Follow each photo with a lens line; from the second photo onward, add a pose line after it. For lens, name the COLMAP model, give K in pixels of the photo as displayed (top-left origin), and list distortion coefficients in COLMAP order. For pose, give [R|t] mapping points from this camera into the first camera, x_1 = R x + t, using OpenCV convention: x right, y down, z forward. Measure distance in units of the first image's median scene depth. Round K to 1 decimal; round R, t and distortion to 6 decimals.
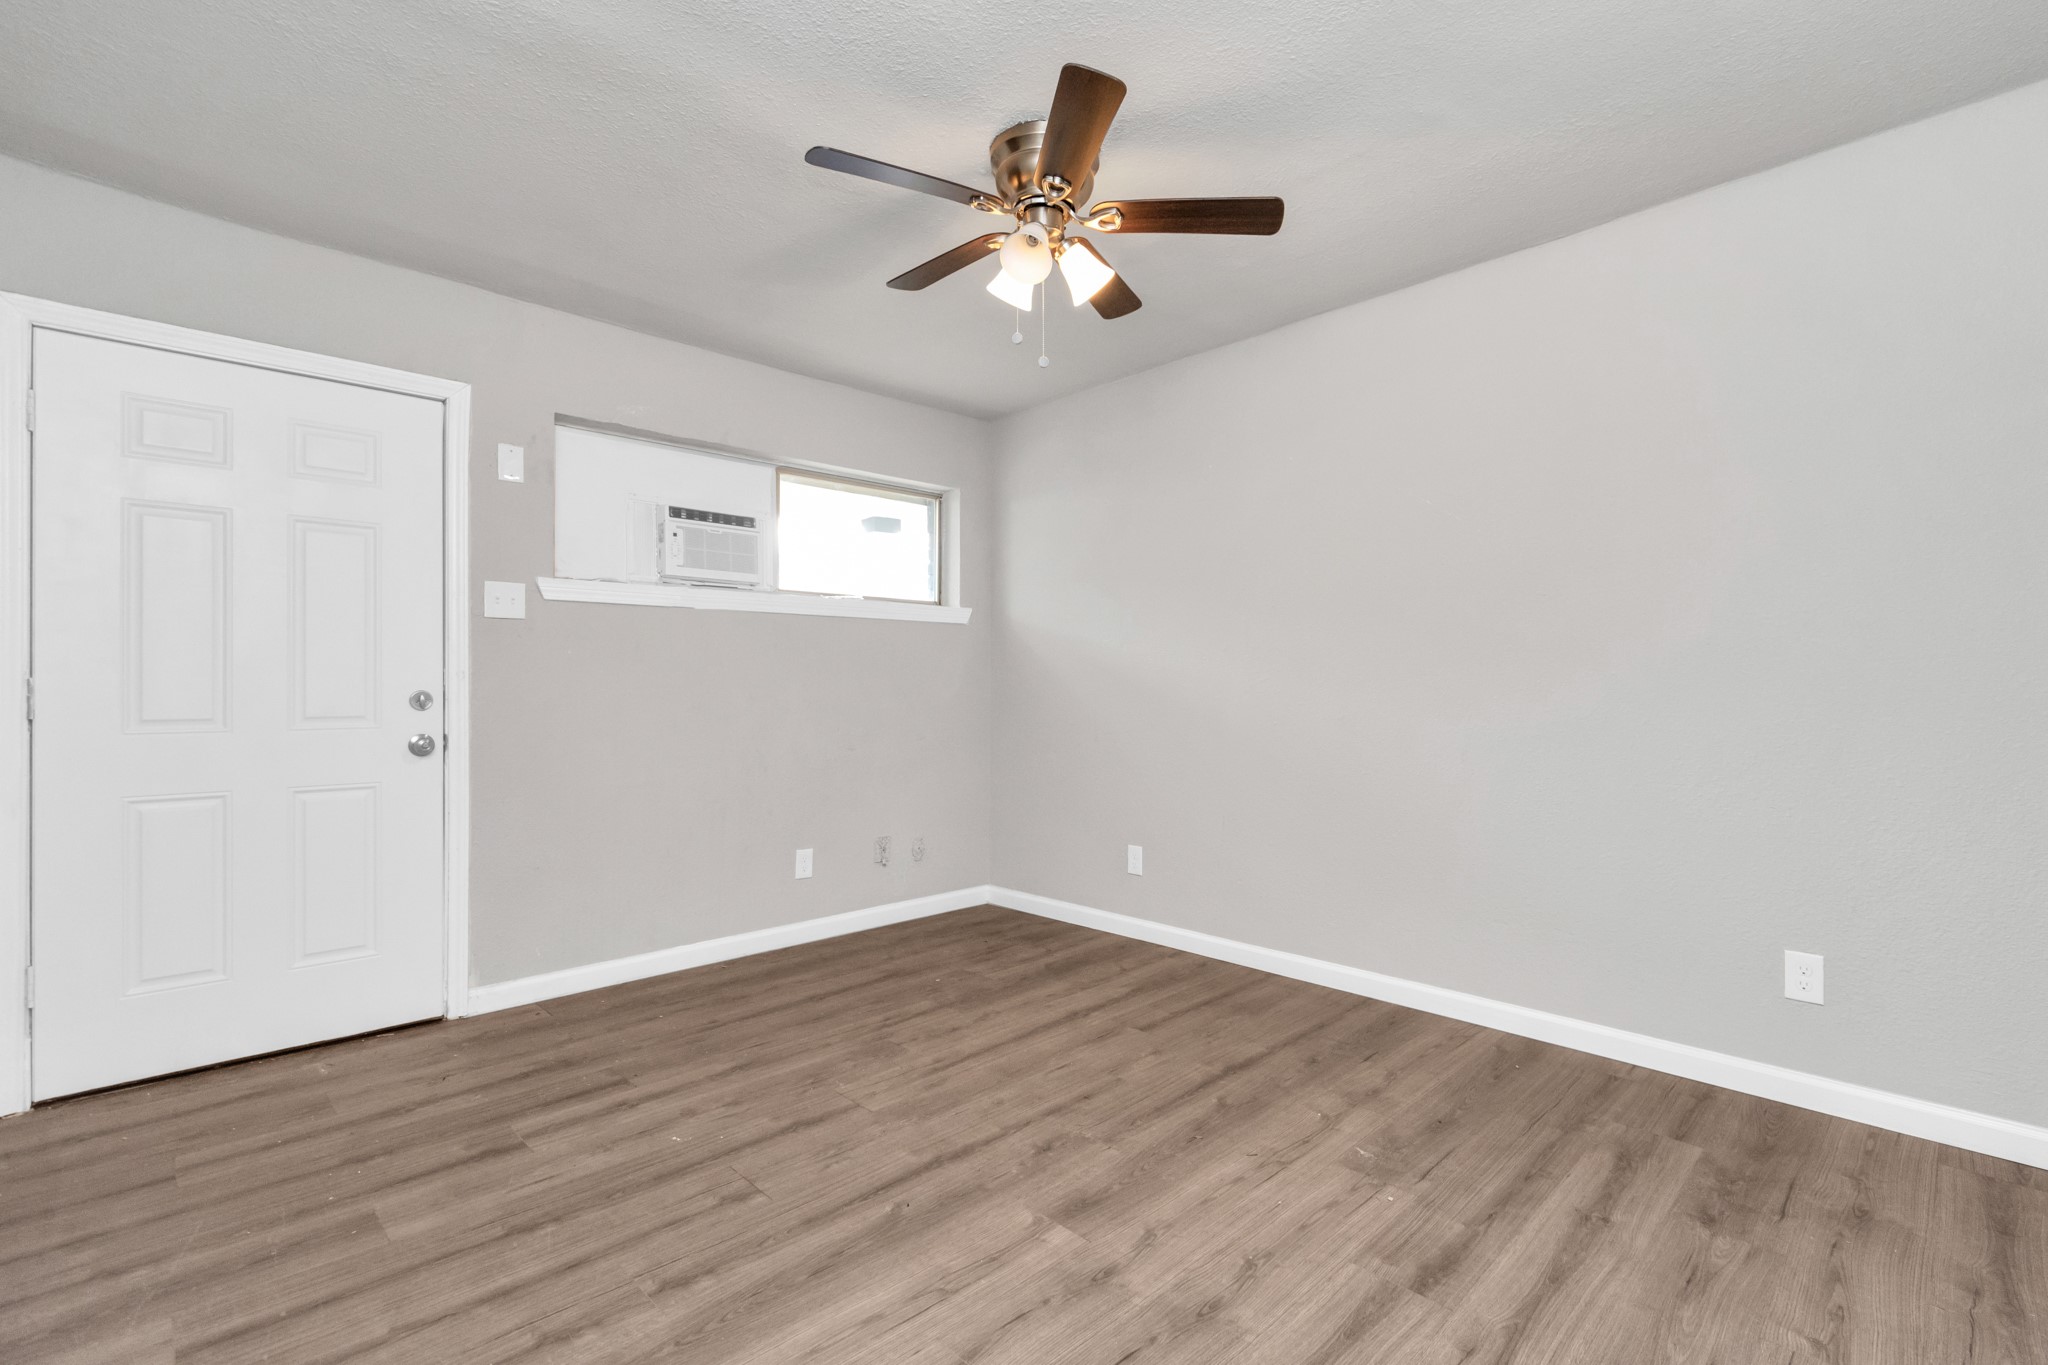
lens RADIAL K [[905.7, 0, 1061.2], [0, 905.7, 684.1], [0, 0, 1]] dist [0.000643, -0.000471]
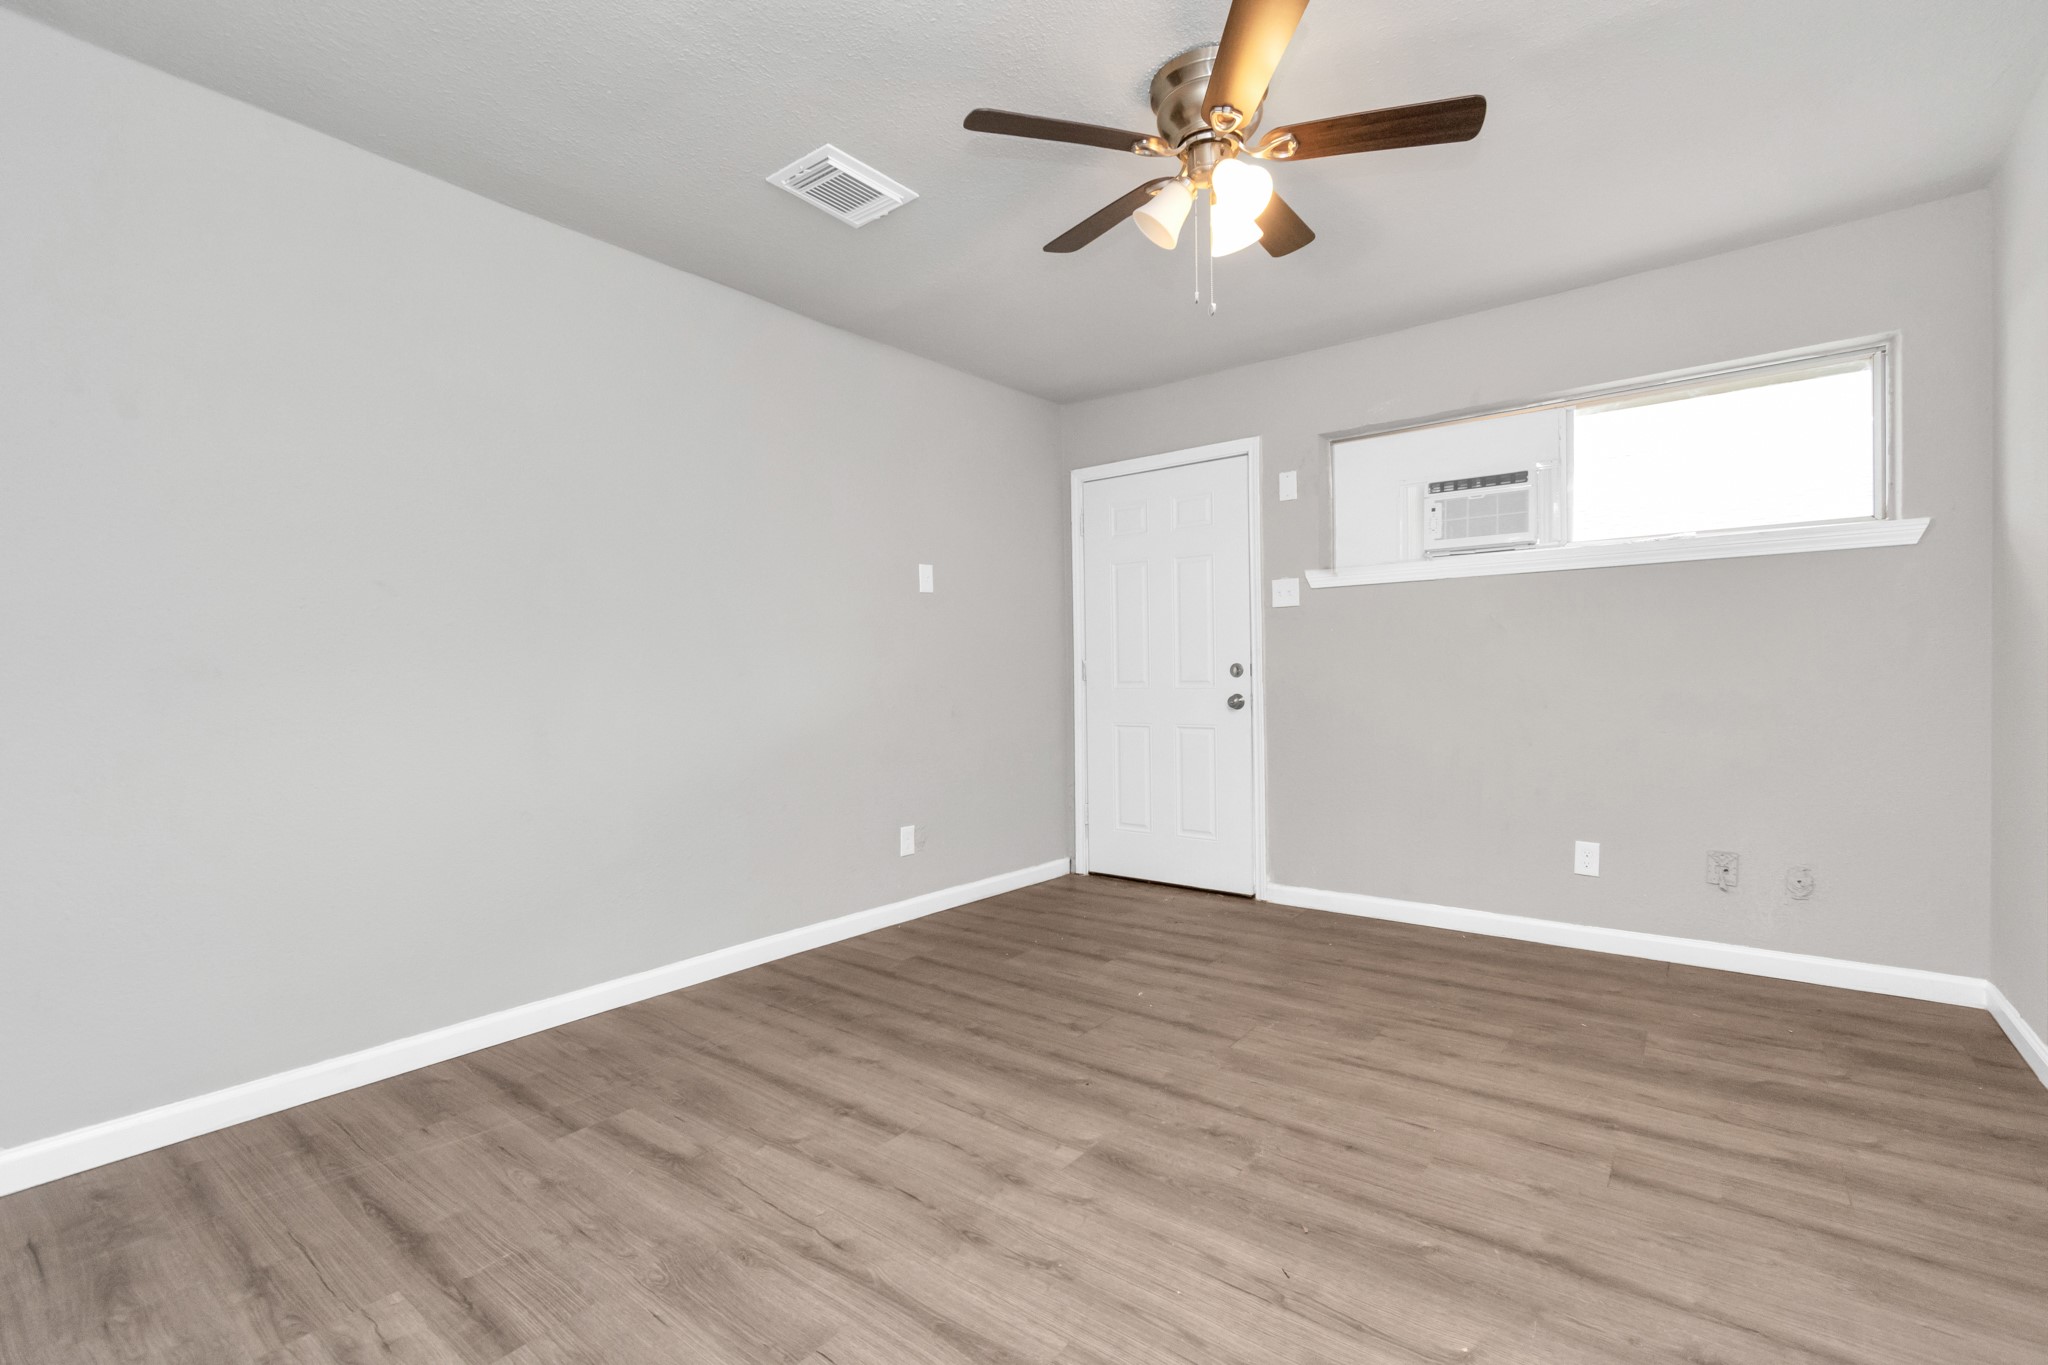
lens RADIAL K [[905.7, 0, 1061.2], [0, 905.7, 684.1], [0, 0, 1]] dist [0.000643, -0.000471]
pose [[0.150579, 0.013439, -0.988507, 0.702924], [0.020700, 0.999646, 0.016743, 0.011252], [0.988381, -0.022983, 0.150247, 0.546224]]
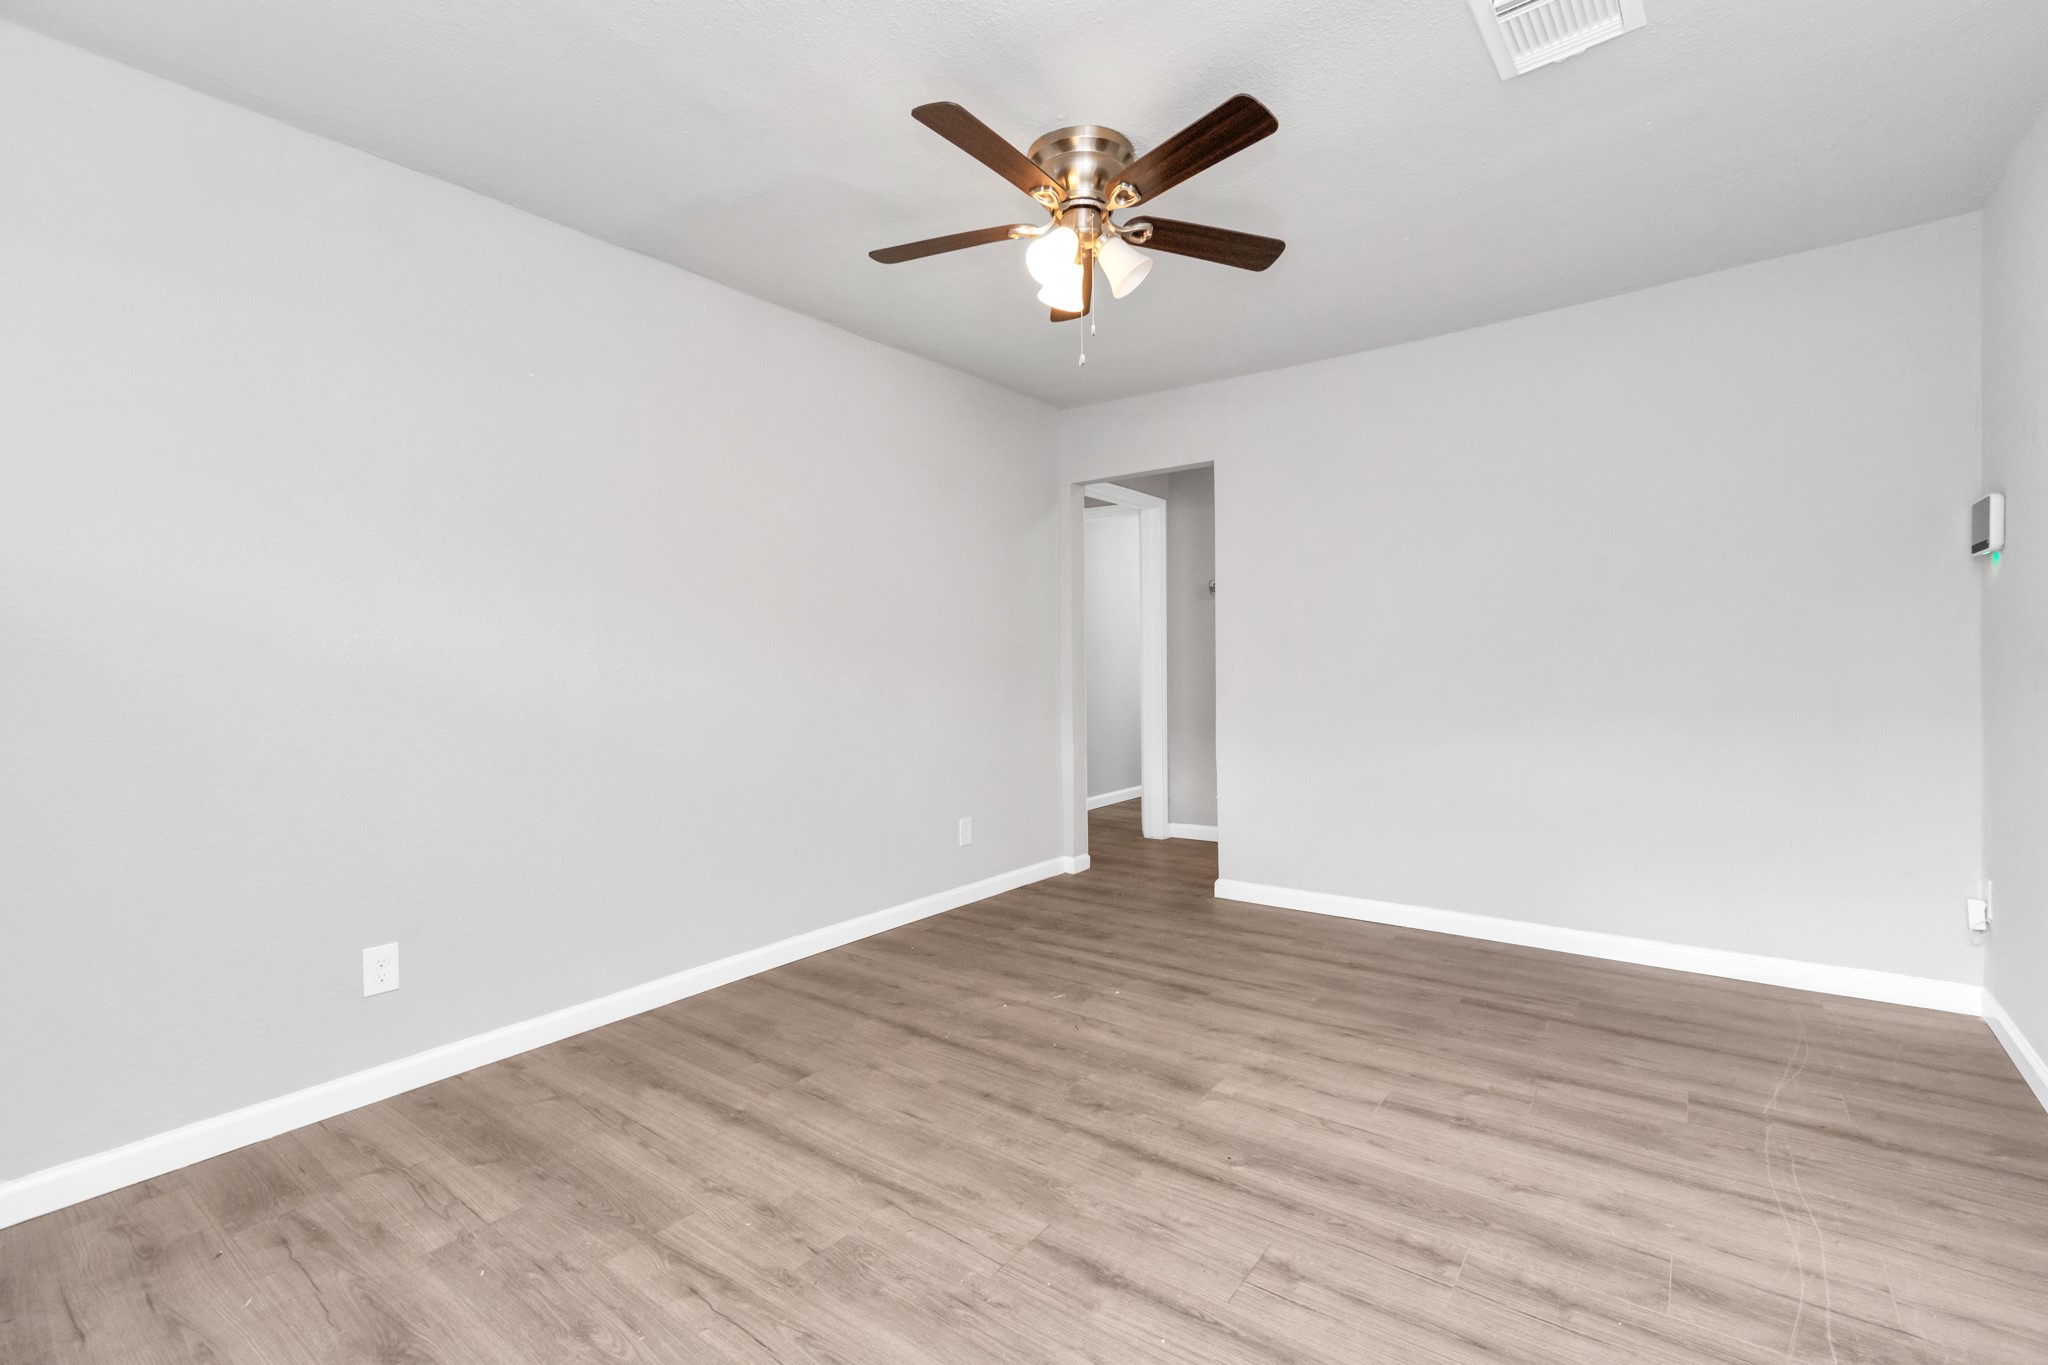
lens RADIAL K [[883.5, 0, 1024.0], [0, 883.5, 682.5], [0, 0, 1]] dist [0.000591, -0.000194]
pose [[-0.116306, -0.020478, 0.993002, -0.807330], [0.008996, 0.999725, 0.021670, -0.011142], [-0.993173, 0.011453, -0.116090, 0.934102]]
